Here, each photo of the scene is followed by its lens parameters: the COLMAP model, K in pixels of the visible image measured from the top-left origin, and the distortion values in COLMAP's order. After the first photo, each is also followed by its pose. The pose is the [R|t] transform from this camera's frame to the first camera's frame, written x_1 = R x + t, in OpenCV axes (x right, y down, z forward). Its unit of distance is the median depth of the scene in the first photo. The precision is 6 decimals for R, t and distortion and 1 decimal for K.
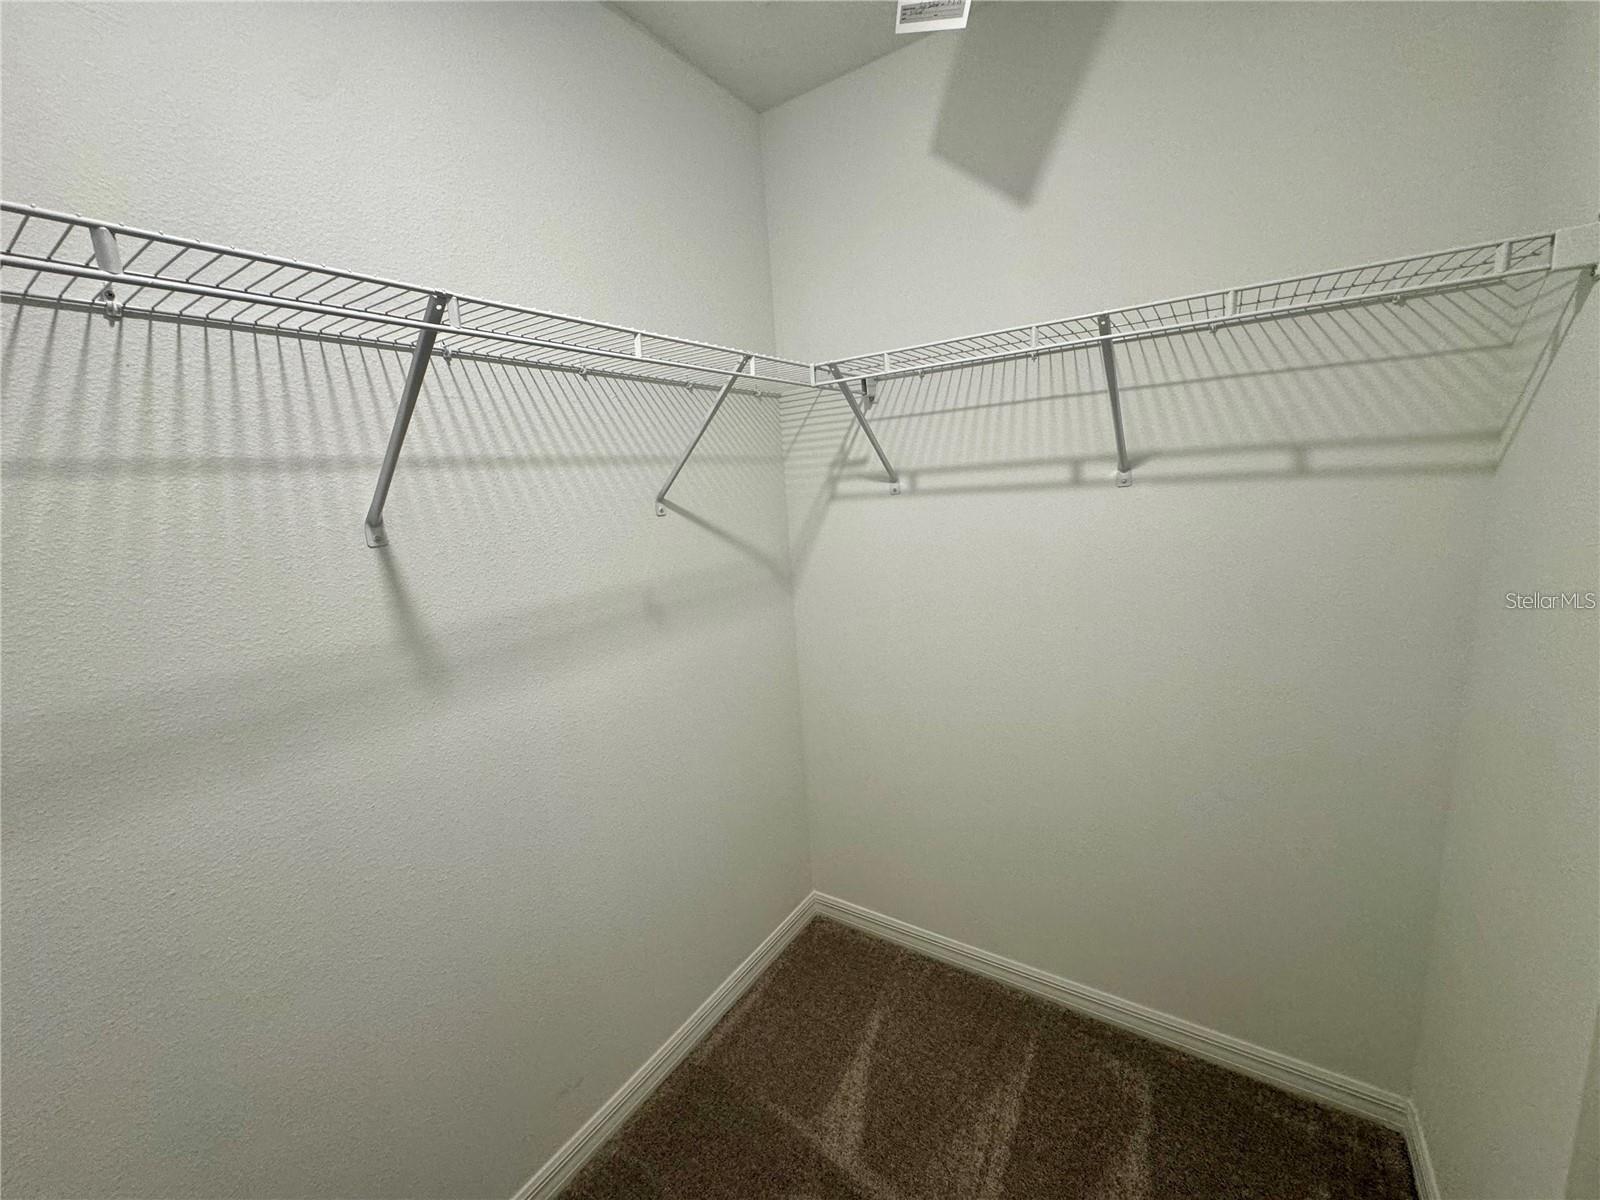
lens RADIAL K [[642.7, 0, 800.1], [0, 642.7, 600.3], [0, 0, 1]] dist [0.004295, 0.000522]
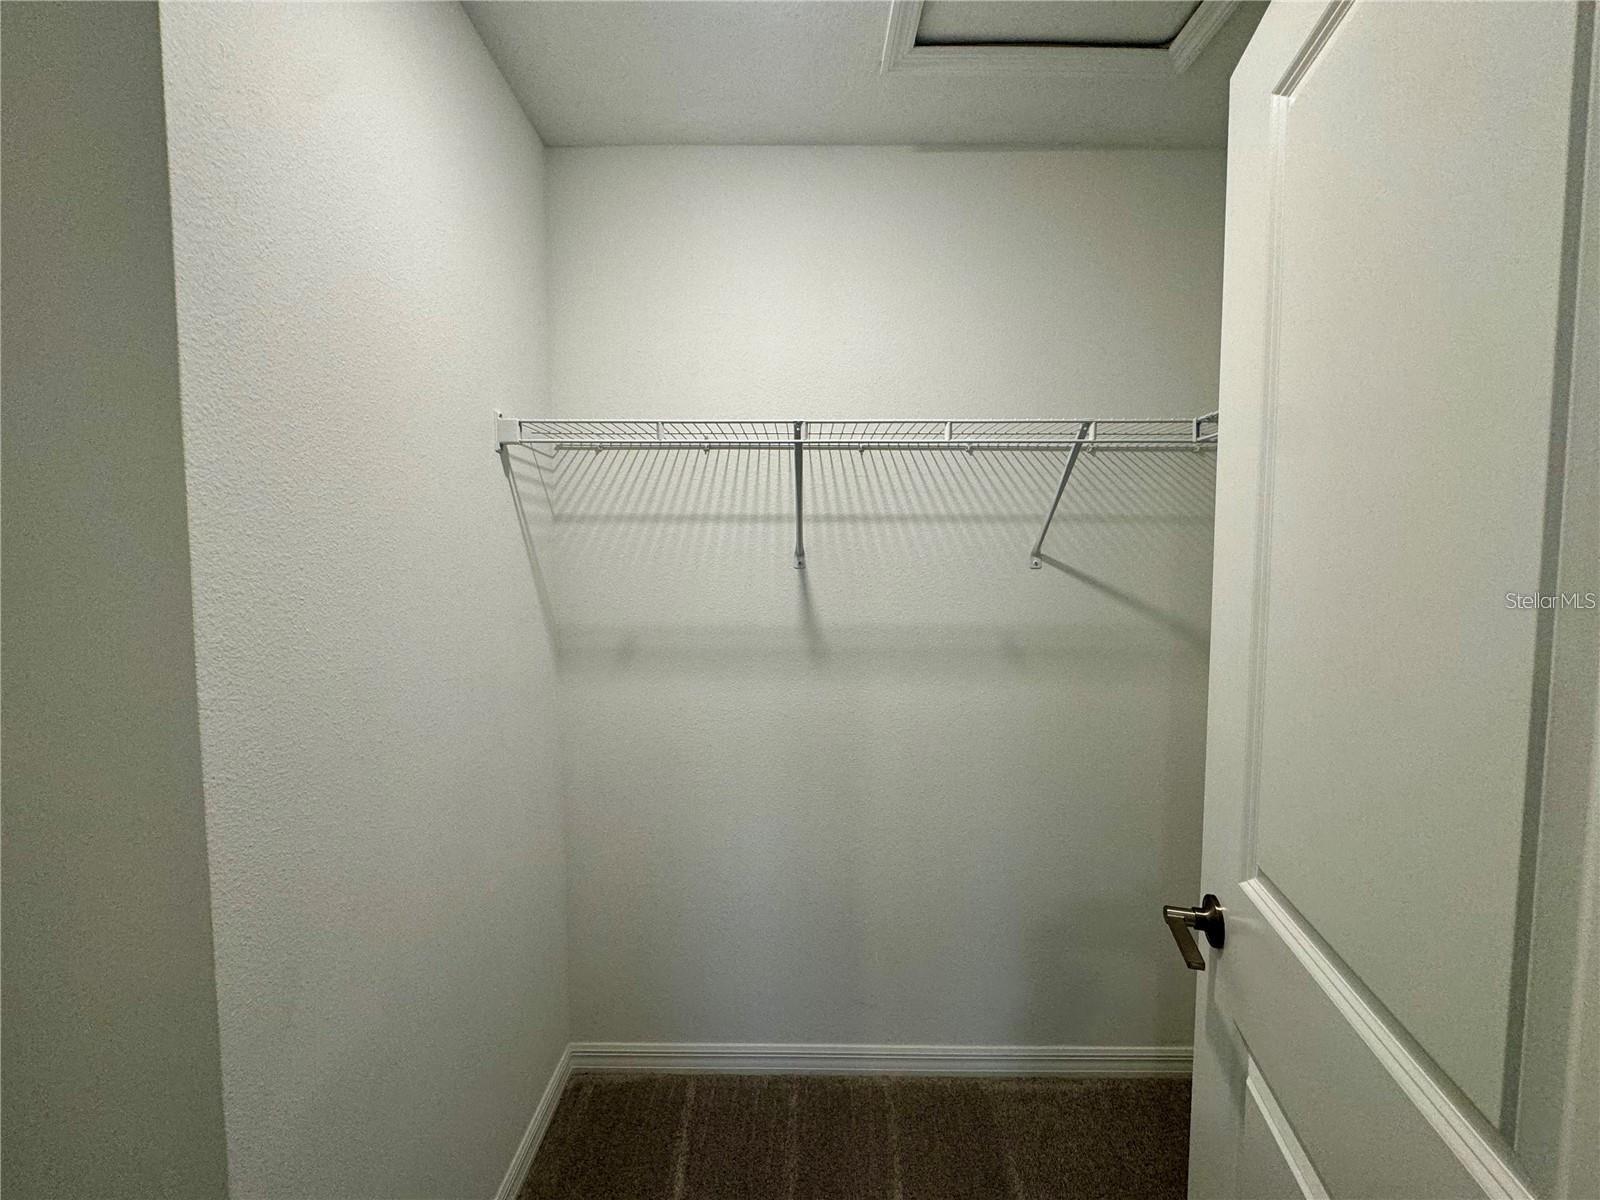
lens RADIAL K [[642.7, 0, 801.7], [0, 642.7, 597.6], [0, 0, 1]] dist [0.004295, 0.000522]
pose [[0.560345, 0.114382, -0.820324, 0.587838], [-0.187310, 0.982259, 0.009014, -0.020974], [0.806802, 0.148604, 0.571829, 0.064873]]
